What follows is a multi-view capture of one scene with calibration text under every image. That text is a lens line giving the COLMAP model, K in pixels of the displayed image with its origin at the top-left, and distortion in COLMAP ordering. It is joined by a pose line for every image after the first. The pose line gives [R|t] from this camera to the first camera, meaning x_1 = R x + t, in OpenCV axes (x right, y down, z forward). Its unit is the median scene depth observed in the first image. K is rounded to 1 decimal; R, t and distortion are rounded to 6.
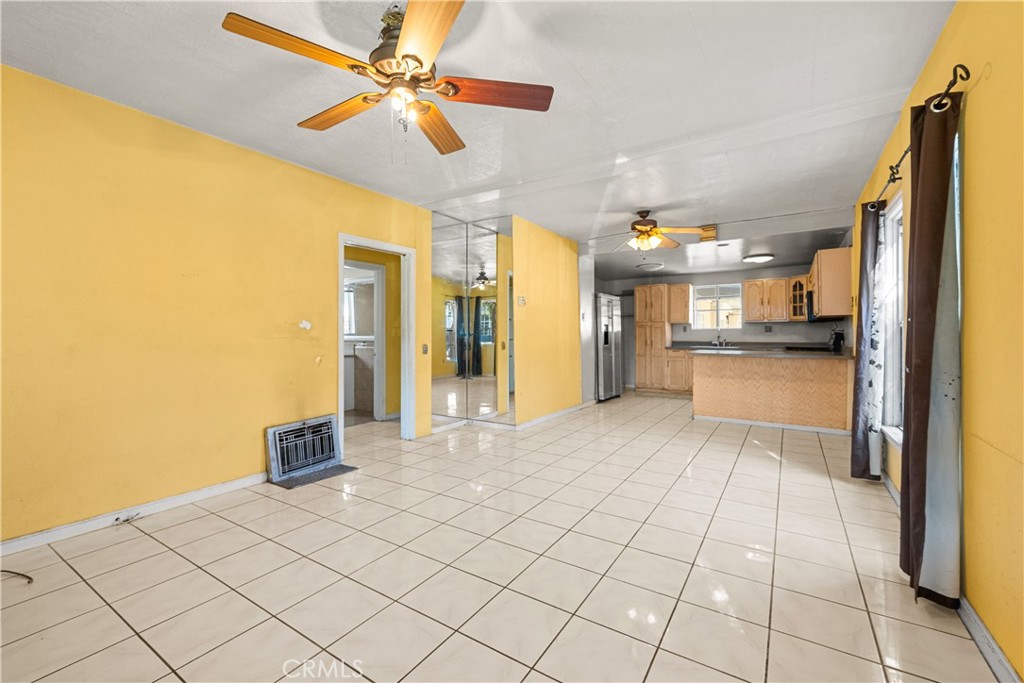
lens RADIAL K [[431.2, 0, 510.2], [0, 431.2, 336.7], [0, 0, 1]] dist [-0.000317, -0.000590]
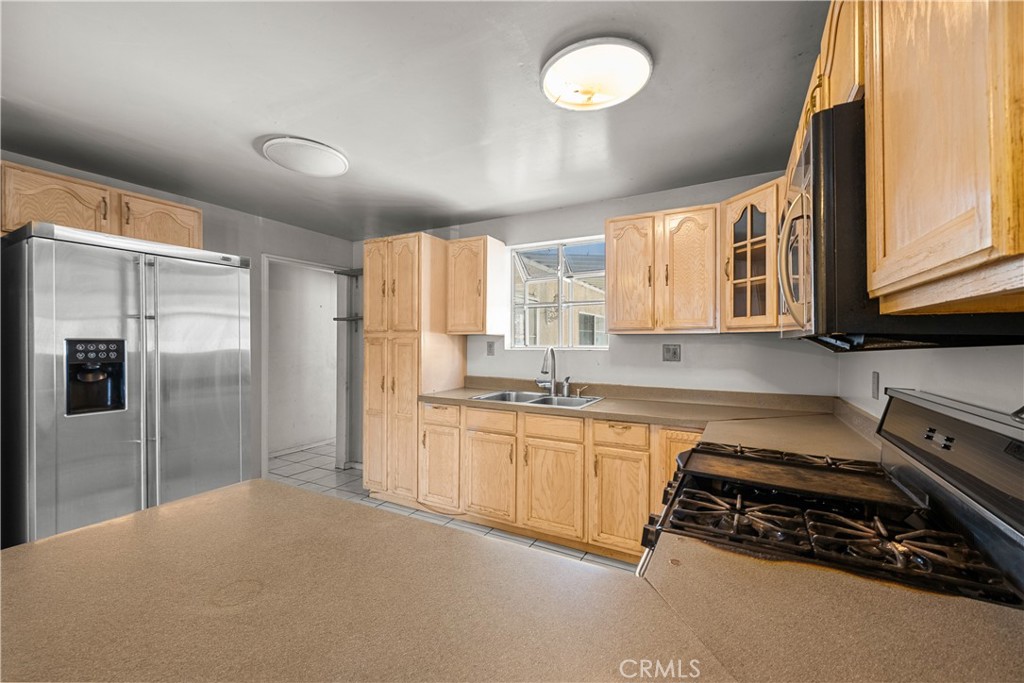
lens RADIAL K [[417.0, 0, 512.0], [0, 417.0, 341.5], [0, 0, 1]] dist [0.000939, -0.000058]
pose [[0.996844, 0.007409, 0.079044, 0.466740], [-0.007256, 0.999971, -0.002227, -0.027796], [-0.079058, 0.001646, 0.996869, 0.702302]]
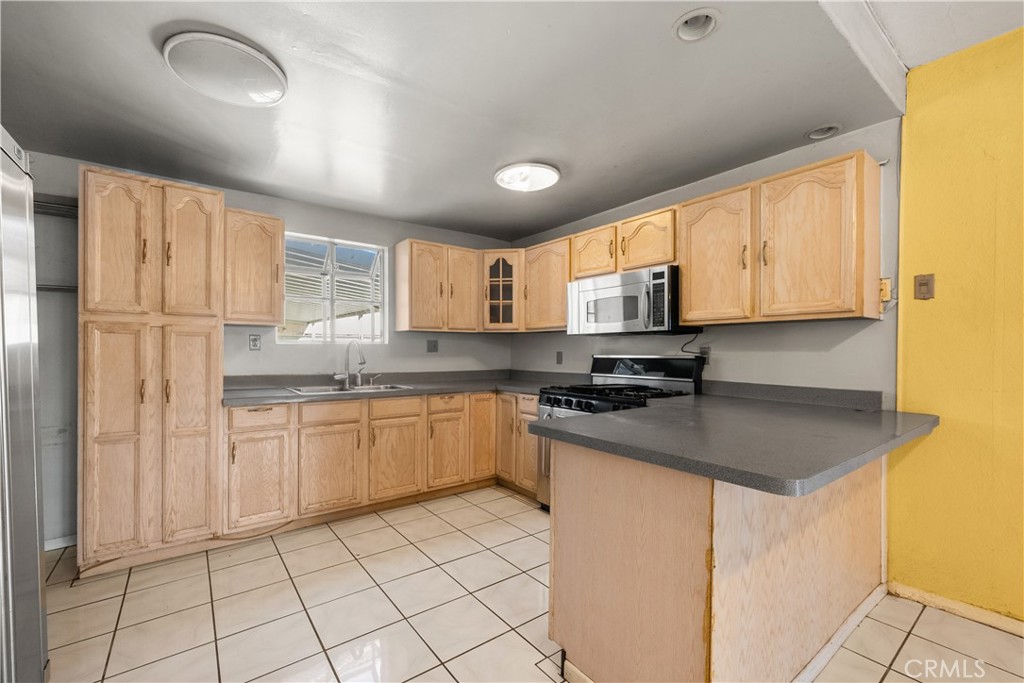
lens RADIAL K [[426.6, 0, 508.4], [0, 426.6, 352.3], [0, 0, 1]] dist [-0.000959, -0.000177]
pose [[0.339303, 0.002329, 0.940674, 0.164344], [-0.000926, 0.999997, -0.002141, -0.010220], [-0.940677, -0.000145, 0.339304, 0.802042]]
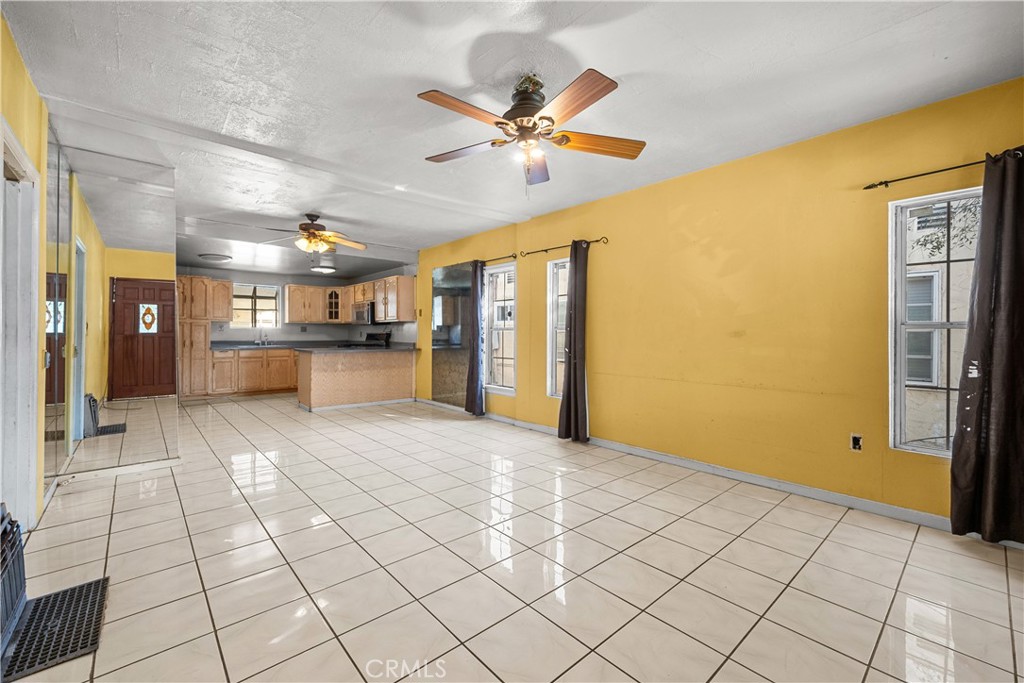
lens RADIAL K [[424.7, 0, 510.9], [0, 424.7, 332.8], [0, 0, 1]] dist [0.000165, -0.000110]
pose [[0.264164, 0.006485, 0.964456, -0.371476], [0.000459, 0.999976, -0.006849, -0.000367], [-0.964478, 0.002252, 0.264155, 0.184643]]
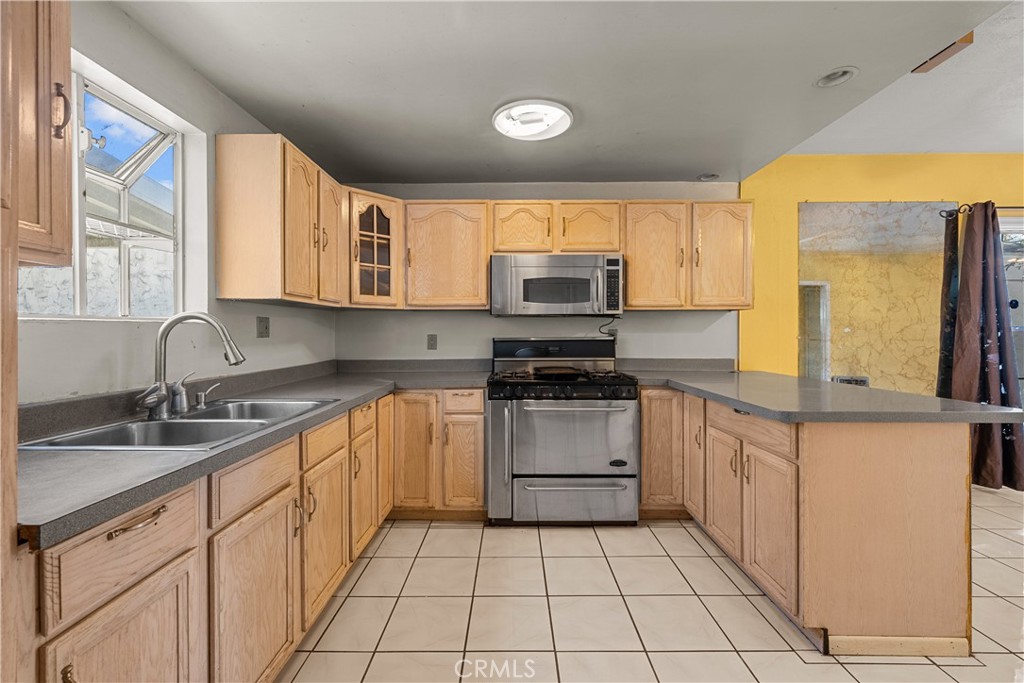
lens RADIAL K [[420.2, 0, 509.4], [0, 420.2, 333.1], [0, 0, 1]] dist [-0.000260, -0.000108]
pose [[-0.536902, 0.007902, 0.843608, 0.279543], [0.009658, 0.999948, -0.003220, -0.011810], [-0.843590, 0.006419, -0.536950, 1.093262]]
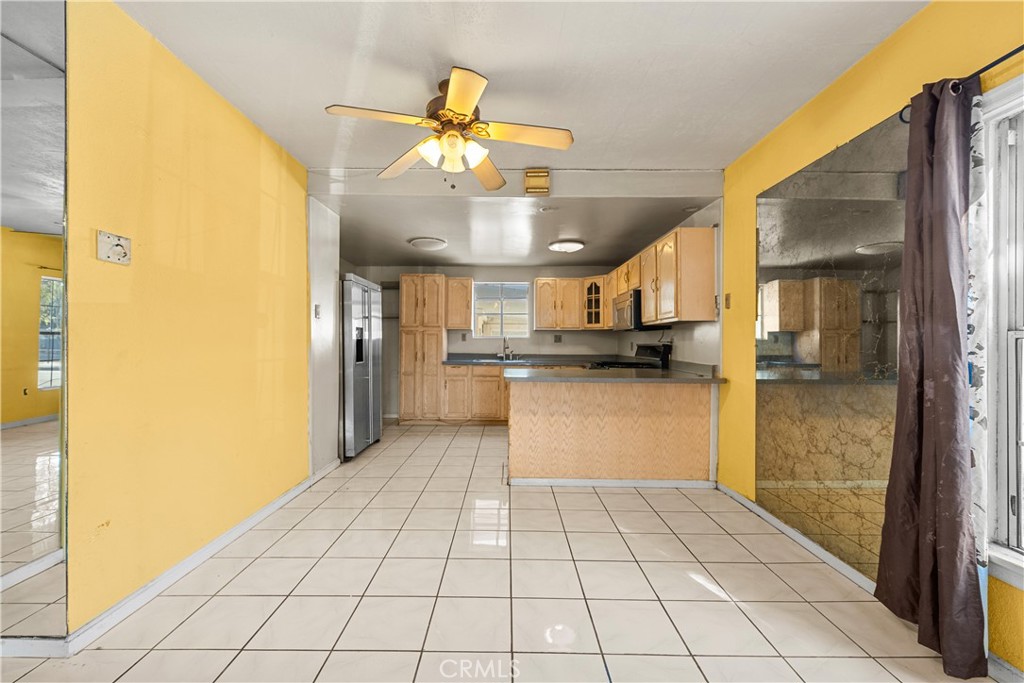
lens RADIAL K [[420.2, 0, 507.9], [0, 420.2, 339.8], [0, 0, 1]] dist [-0.000952, -0.000361]
pose [[0.838465, 0.012140, 0.544820, 0.077197], [-0.006109, 0.999898, -0.012880, -0.004989], [-0.544921, 0.007472, 0.838454, 0.396379]]
